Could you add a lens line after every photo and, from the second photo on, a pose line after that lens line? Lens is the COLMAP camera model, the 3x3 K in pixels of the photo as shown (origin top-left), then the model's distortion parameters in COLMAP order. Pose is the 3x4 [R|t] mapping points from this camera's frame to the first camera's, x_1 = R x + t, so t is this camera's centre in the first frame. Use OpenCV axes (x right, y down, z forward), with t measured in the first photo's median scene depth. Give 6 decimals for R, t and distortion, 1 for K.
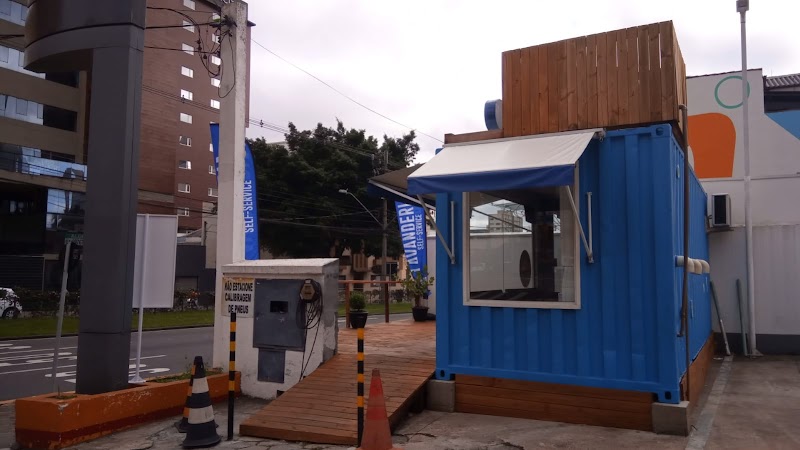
lens RADIAL K [[682.2, 0, 400.0], [0, 682.2, 225.0], [0, 0, 1]] dist [0.233358, 0.000718]
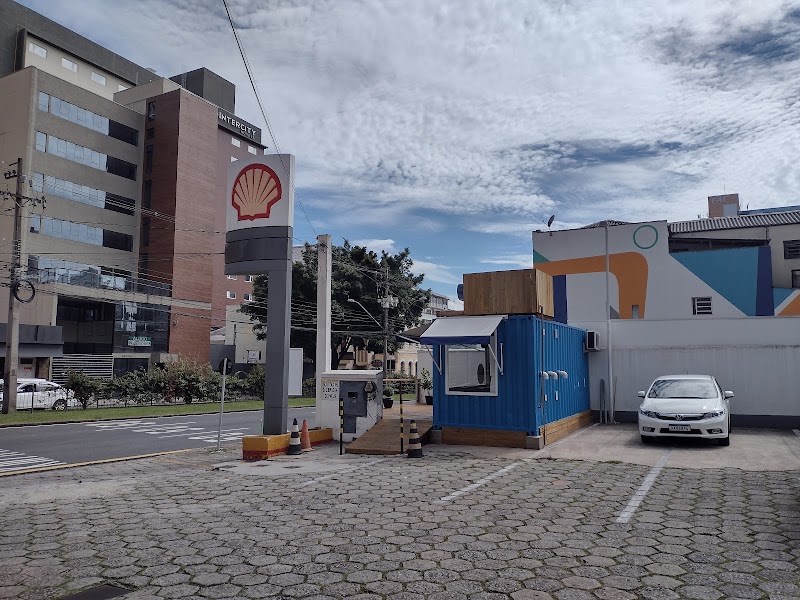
lens RADIAL K [[628.5, 0, 400.0], [0, 628.5, 300.0], [0, 0, 1]] dist [0.309990, -0.000284]
pose [[0.999913, 0.002148, 0.013030, -0.060423], [-0.001740, 0.999511, -0.031209, -0.089978], [-0.013091, 0.031183, 0.999428, -0.769208]]
